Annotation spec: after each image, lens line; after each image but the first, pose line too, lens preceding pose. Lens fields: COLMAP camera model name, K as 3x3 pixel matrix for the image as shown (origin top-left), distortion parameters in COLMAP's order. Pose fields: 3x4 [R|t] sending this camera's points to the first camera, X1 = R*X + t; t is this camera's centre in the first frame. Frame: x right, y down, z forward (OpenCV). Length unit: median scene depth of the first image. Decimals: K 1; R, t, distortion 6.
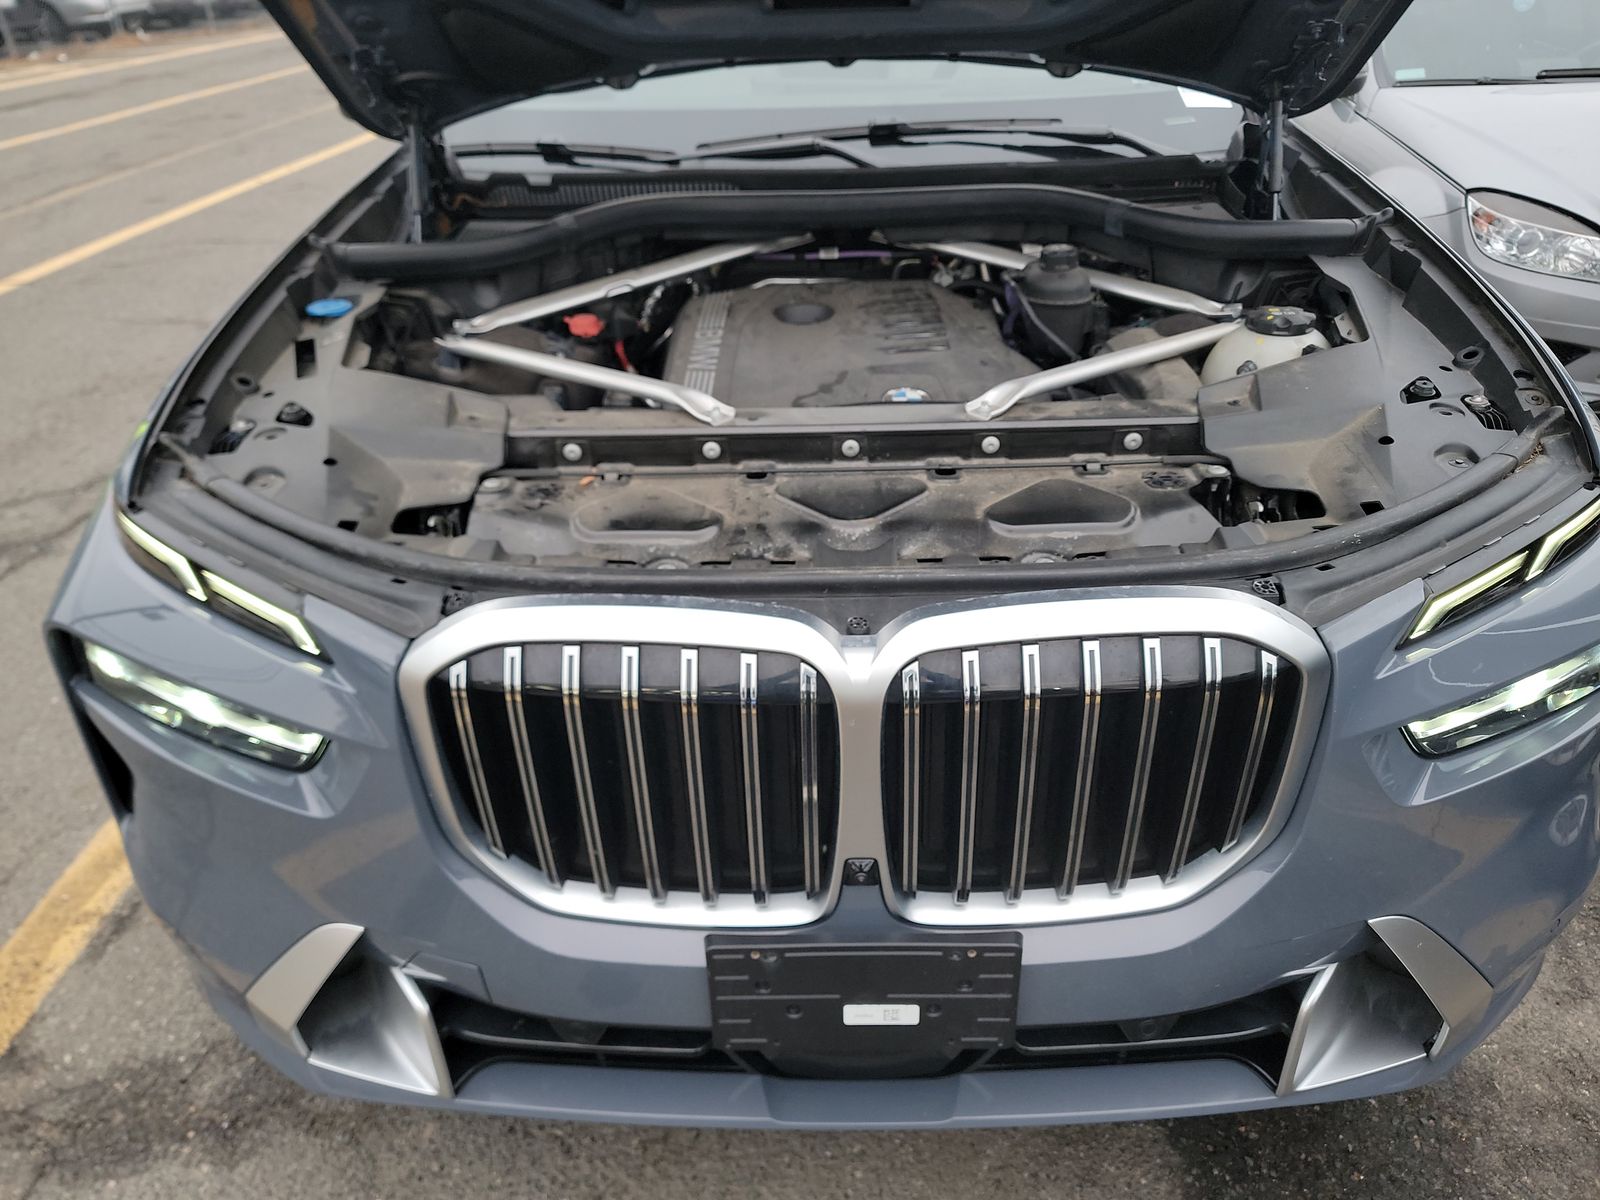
lens RADIAL K [[1097.7, 0, 797.8], [0, 1097.7, 563.9], [0, 0, 1]] dist [0.081500, -0.065947]
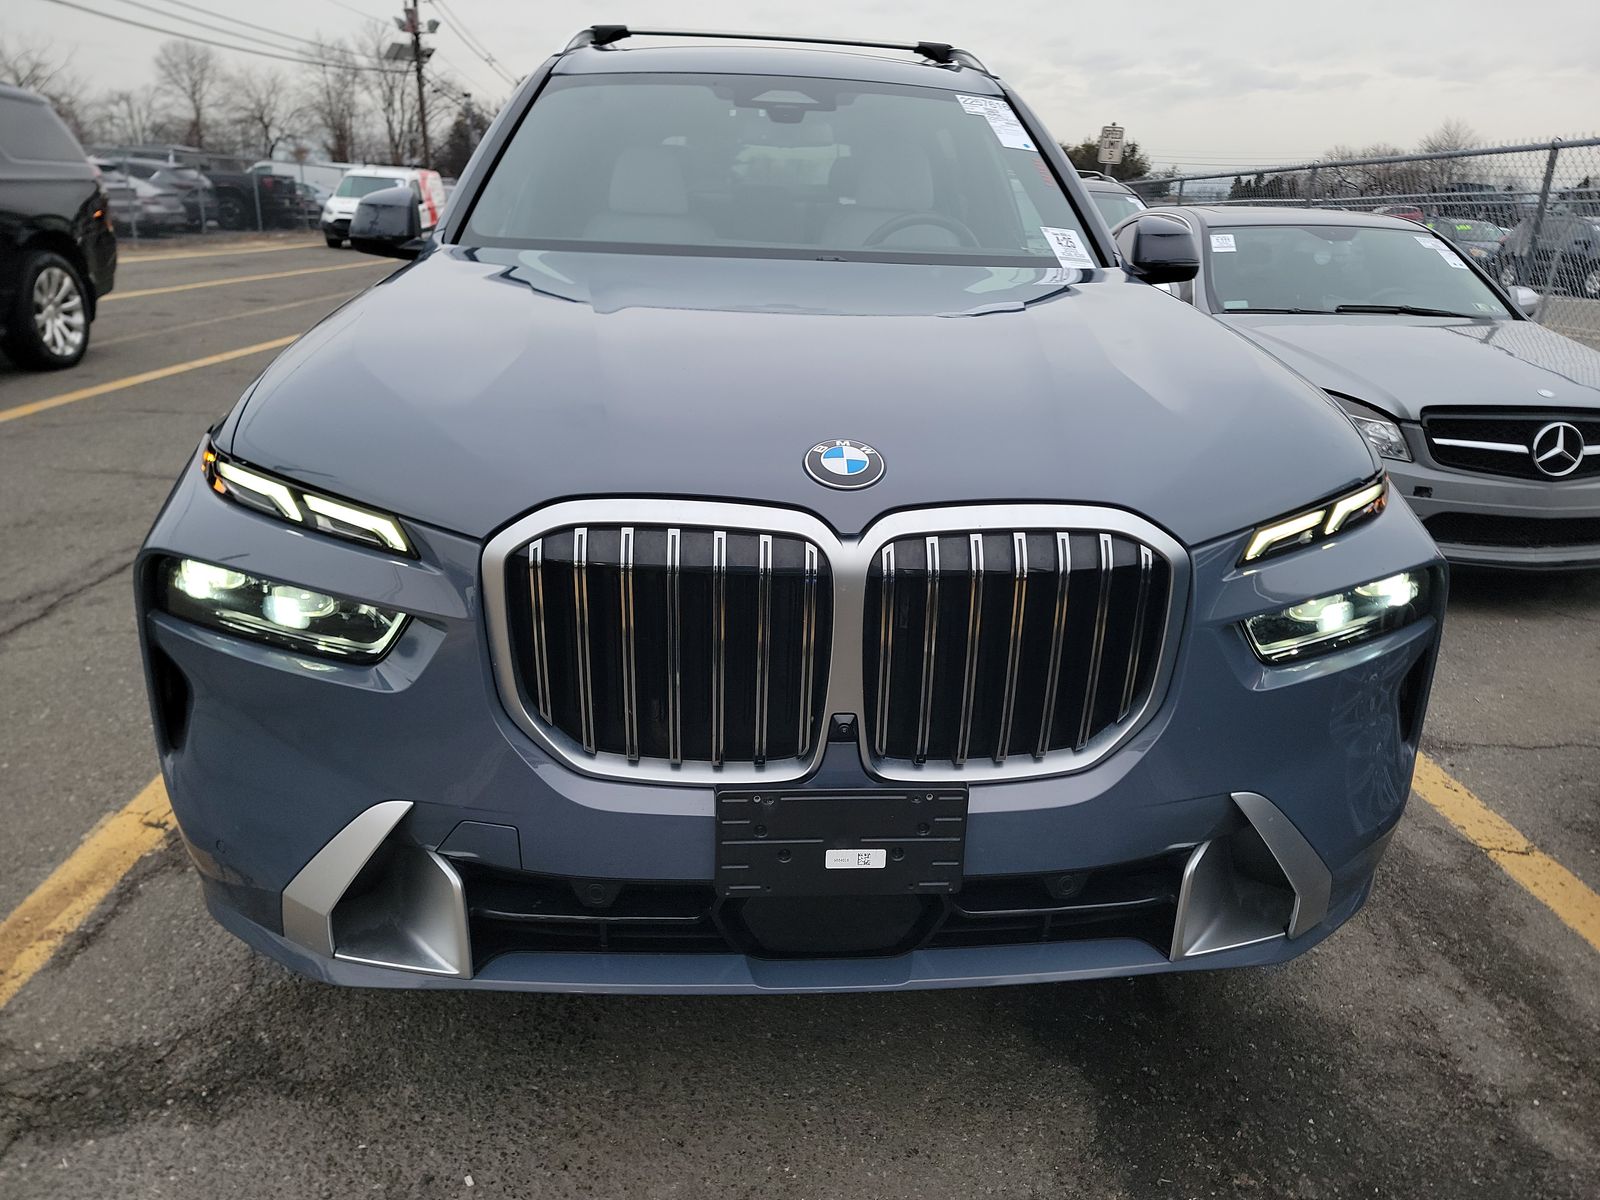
lens RADIAL K [[1110.5, 0, 800.0], [0, 1110.5, 600.0], [0, 0, 1]] dist [0.094040, -0.080234]
pose [[0.994272, 0.028602, 0.102979, -0.085868], [-0.008650, 0.981899, -0.189208, 0.253514], [-0.106527, 0.187234, 0.976522, -0.177846]]
